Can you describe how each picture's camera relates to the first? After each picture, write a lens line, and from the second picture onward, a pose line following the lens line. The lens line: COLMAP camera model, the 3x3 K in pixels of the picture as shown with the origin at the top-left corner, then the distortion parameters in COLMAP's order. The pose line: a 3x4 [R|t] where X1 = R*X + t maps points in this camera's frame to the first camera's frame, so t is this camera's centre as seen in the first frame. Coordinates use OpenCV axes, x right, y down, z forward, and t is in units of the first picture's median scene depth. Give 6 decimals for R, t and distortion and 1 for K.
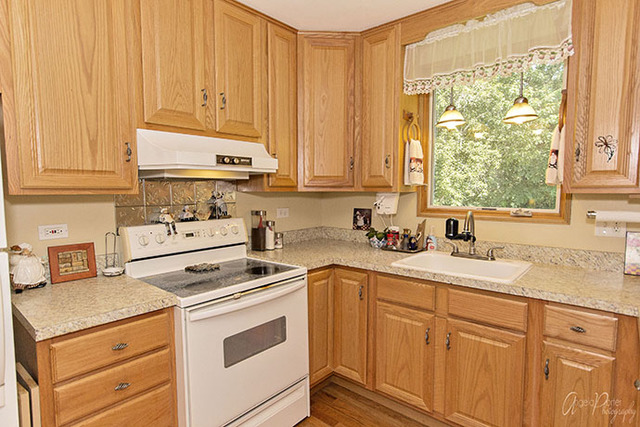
lens RADIAL K [[358.7, 0, 320.0], [0, 358.7, 213.5], [0, 0, 1]] dist [0.001391, 0.000075]
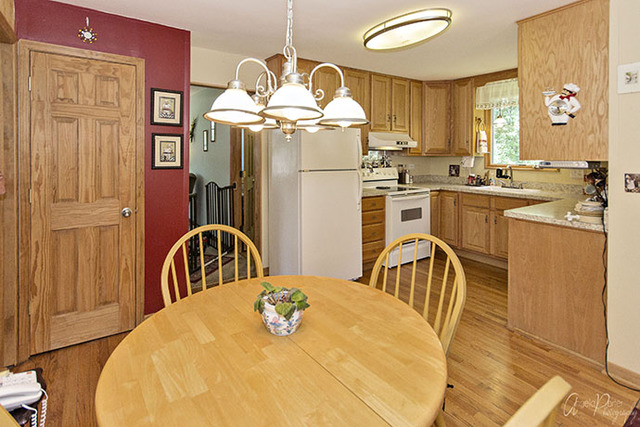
lens RADIAL K [[339.0, 0, 319.4], [0, 339.0, 150.2], [0, 0, 1]] dist [-0.000167, -0.000026]
pose [[0.970554, 0.008035, -0.240749, -0.180927], [-0.027323, 0.996666, -0.076885, 0.082497], [0.239329, 0.081199, 0.967537, -1.152455]]
